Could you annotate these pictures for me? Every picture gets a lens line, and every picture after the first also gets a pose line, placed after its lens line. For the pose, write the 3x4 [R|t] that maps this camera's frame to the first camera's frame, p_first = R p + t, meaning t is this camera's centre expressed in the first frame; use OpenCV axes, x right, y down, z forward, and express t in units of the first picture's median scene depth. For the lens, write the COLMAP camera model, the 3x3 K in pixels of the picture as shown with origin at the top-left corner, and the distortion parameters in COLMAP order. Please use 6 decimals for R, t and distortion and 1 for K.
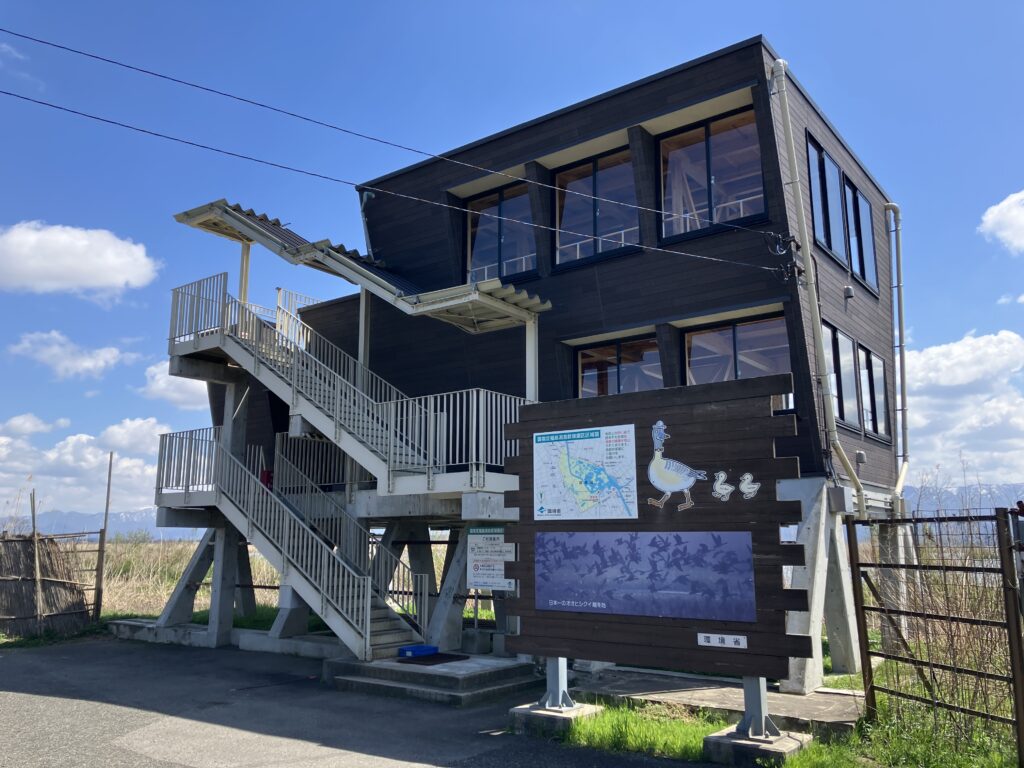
lens RADIAL K [[819.6, 0, 510.5], [0, 819.6, 381.6], [0, 0, 1]] dist [0.056659, -0.018029]
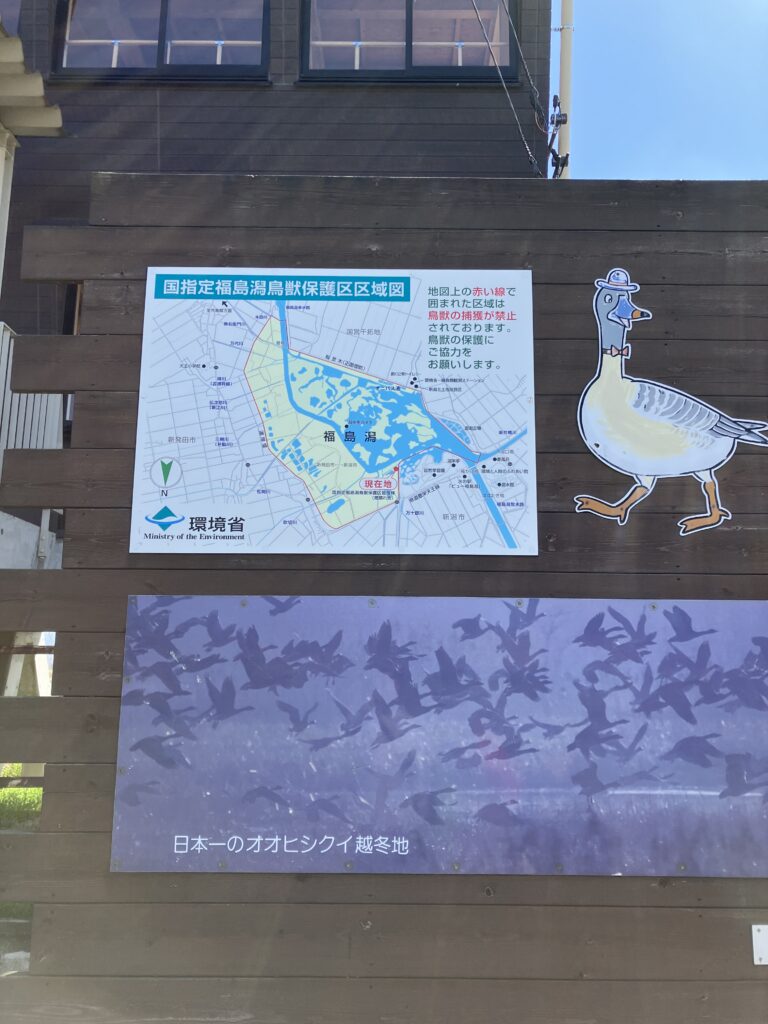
lens RADIAL K [[819.6, 0, 388.7], [0, 819.6, 516.3], [0, 0, 1]] dist [0.056659, -0.018029]
pose [[0.796380, 0.116754, 0.593420, -0.075929], [-0.121909, 0.992039, -0.031576, 0.165404], [-0.592382, -0.047196, 0.804273, 0.769230]]
